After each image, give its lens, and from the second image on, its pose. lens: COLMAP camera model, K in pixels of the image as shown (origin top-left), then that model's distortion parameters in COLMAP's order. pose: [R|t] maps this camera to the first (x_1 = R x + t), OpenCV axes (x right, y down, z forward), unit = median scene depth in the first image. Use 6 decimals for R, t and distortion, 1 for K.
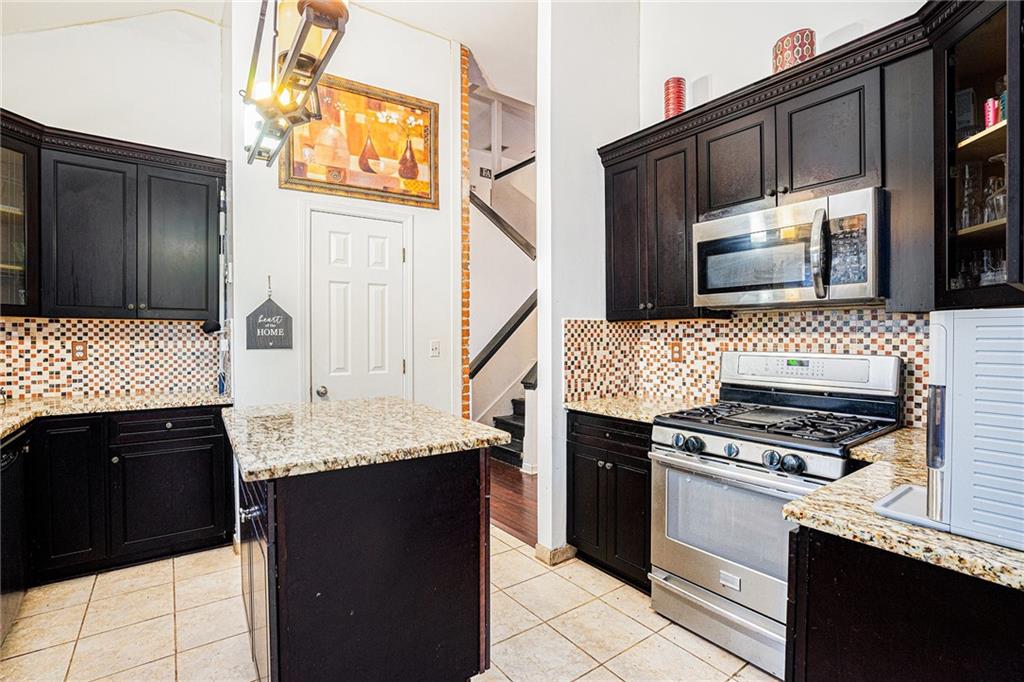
lens RADIAL K [[480.7, 0, 504.8], [0, 480.7, 339.6], [0, 0, 1]] dist [-0.049710, 0.016906]
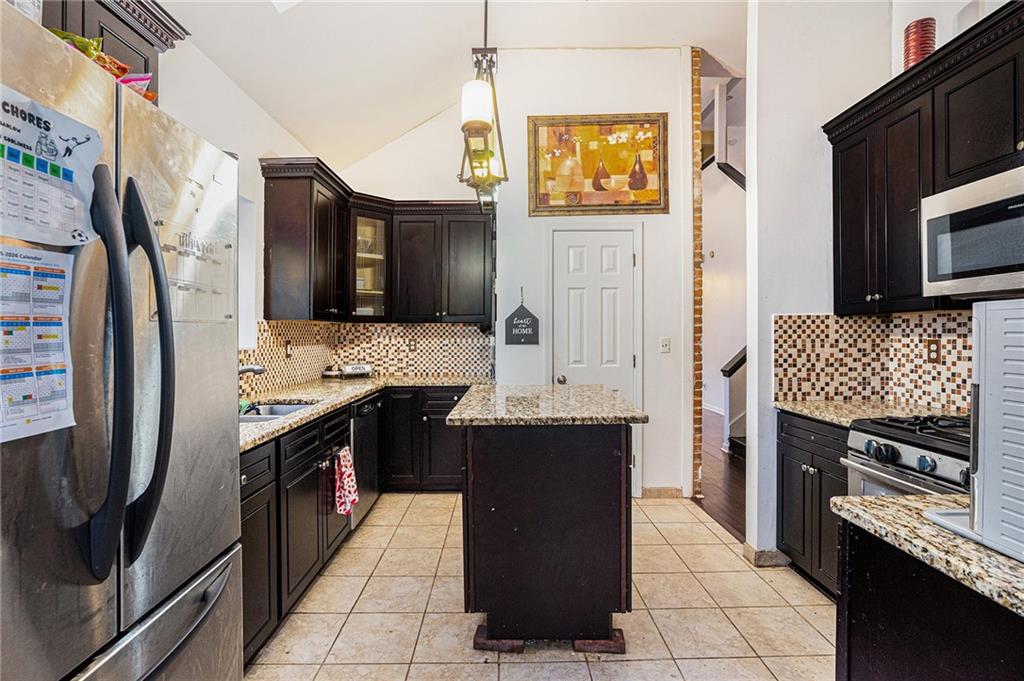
lens RADIAL K [[480.7, 0, 504.8], [0, 480.7, 339.1], [0, 0, 1]] dist [-0.049710, 0.016906]
pose [[0.817994, -0.000262, -0.575227, 0.212203], [0.001719, 0.999997, 0.001989, 0.002700], [0.575225, -0.002616, 0.817991, -0.083628]]
